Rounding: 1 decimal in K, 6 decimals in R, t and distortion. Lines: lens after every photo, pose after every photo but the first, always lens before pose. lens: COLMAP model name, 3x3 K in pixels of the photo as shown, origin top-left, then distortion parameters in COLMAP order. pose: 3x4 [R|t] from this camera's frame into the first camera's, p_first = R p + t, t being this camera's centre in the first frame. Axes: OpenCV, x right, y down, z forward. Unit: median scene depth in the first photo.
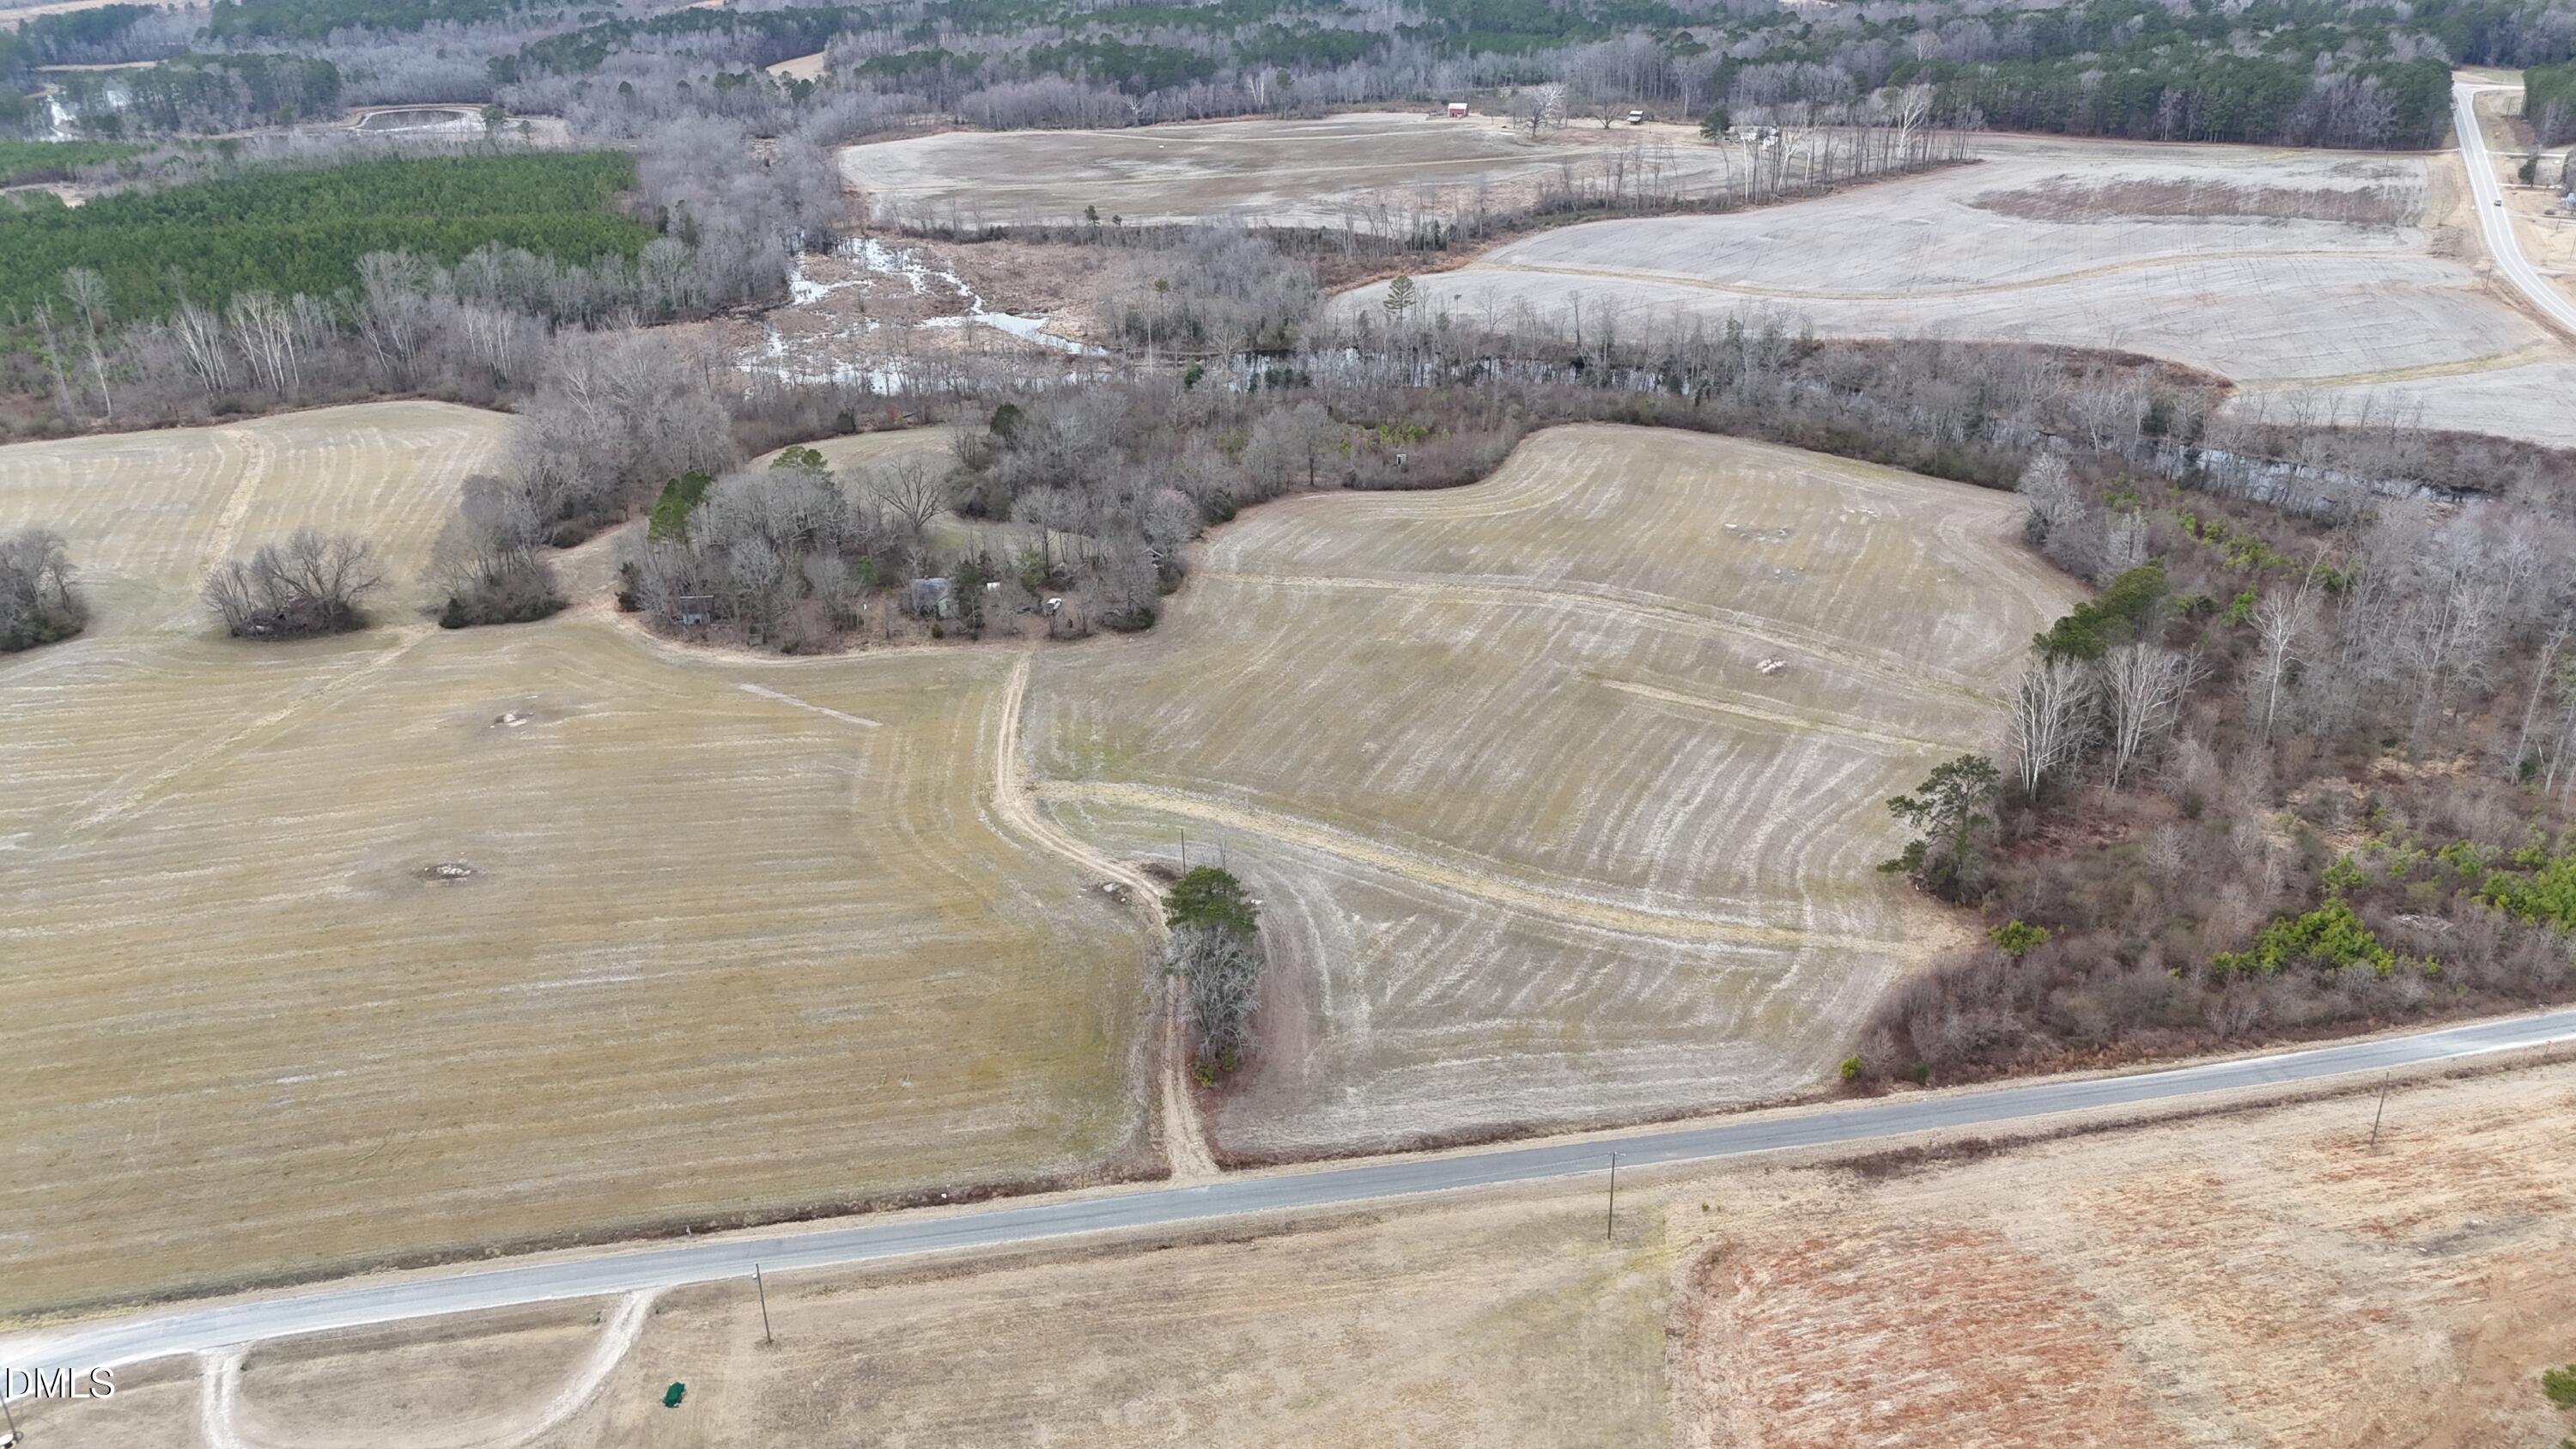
lens RADIAL K [[1892.5, 0, 1291.0], [0, 1892.5, 722.0], [0, 0, 1]] dist [0.067919, -0.056442]
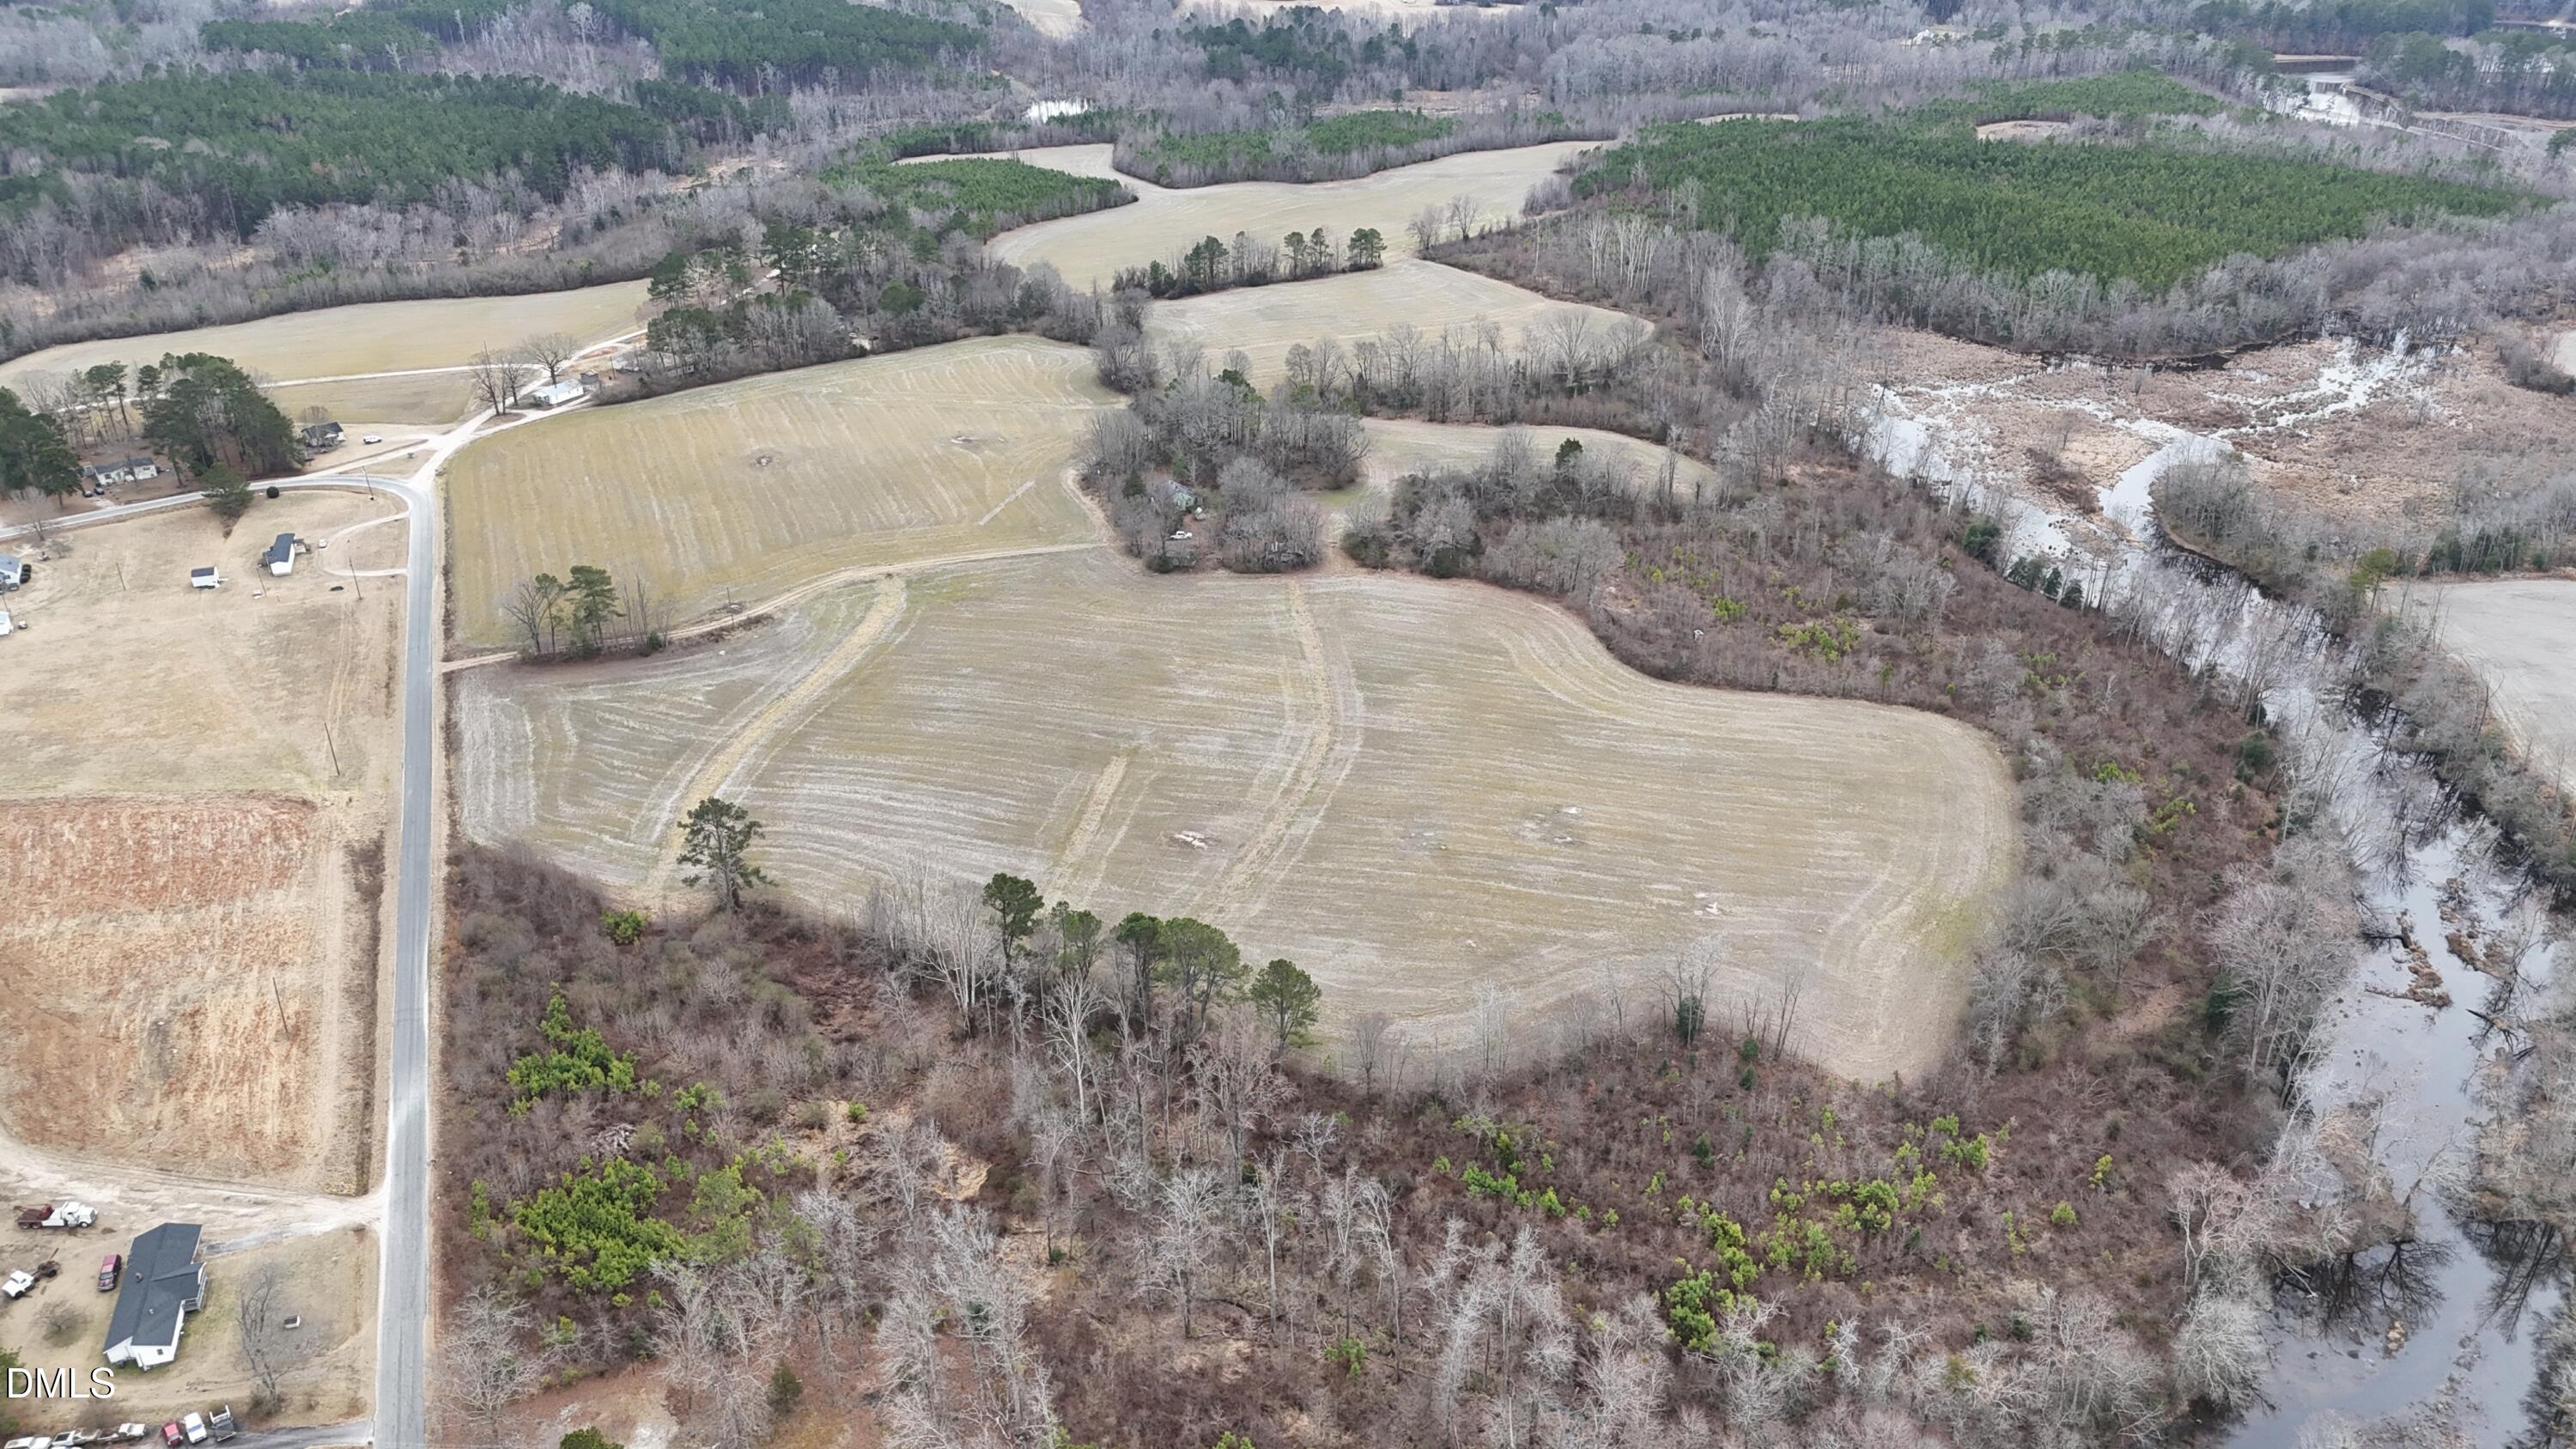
lens RADIAL K [[1881.2, 0, 1291.2], [0, 1881.2, 739.4], [0, 0, 1]] dist [0.074373, -0.068824]
pose [[0.177891, 0.461203, -0.869280, 1.365610], [-0.411625, 0.837248, 0.359973, -0.561757], [0.893823, 0.293781, 0.338781, 0.868358]]
